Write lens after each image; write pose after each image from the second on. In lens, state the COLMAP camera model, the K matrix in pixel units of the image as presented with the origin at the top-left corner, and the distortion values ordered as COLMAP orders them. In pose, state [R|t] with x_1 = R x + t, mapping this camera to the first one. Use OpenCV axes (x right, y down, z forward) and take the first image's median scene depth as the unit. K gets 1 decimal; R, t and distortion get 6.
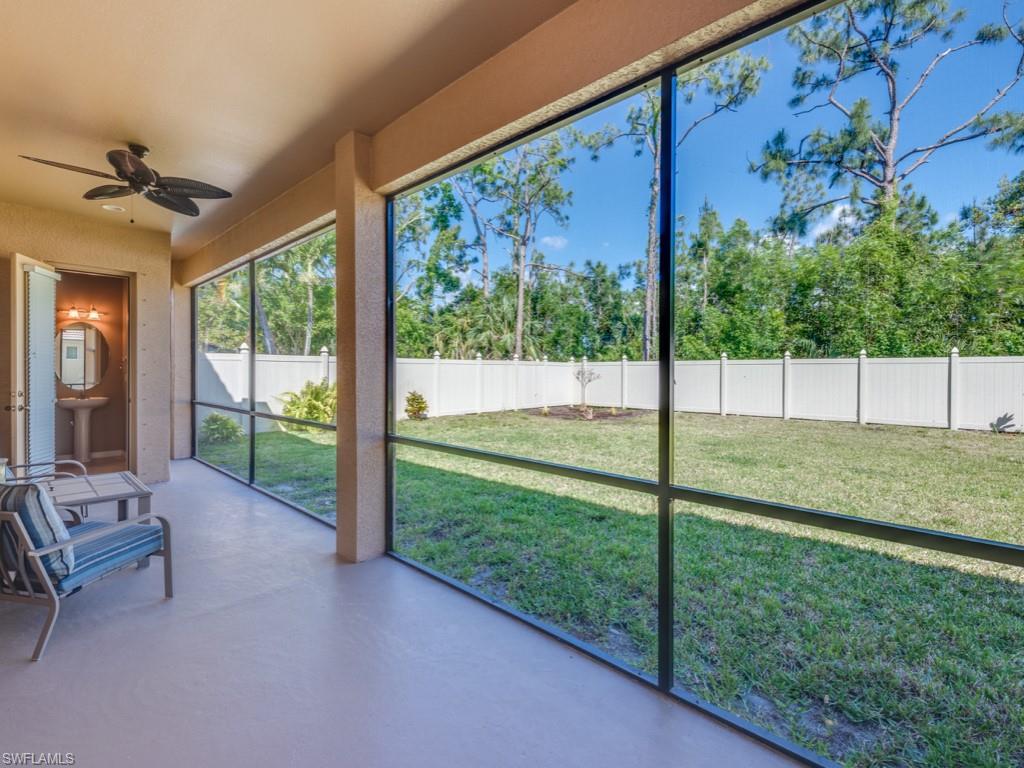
lens RADIAL K [[471.2, 0, 511.3], [0, 471.2, 377.0], [0, 0, 1]] dist [0.000371, 0.000033]
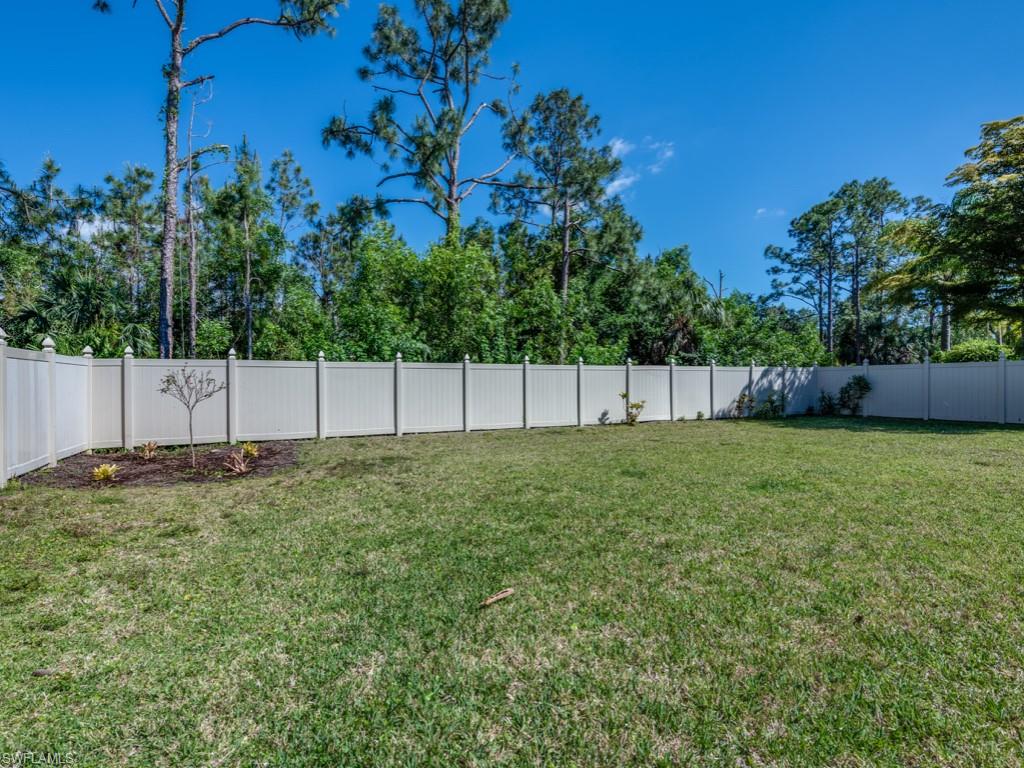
lens RADIAL K [[481.3, 0, 512.3], [0, 481.3, 383.8], [0, 0, 1]] dist [0.003039, 0.000517]
pose [[0.375607, -0.018516, 0.926594, -0.180726], [0.009450, 0.999825, 0.016149, -0.011601], [-0.926731, 0.002690, 0.375716, 0.498303]]
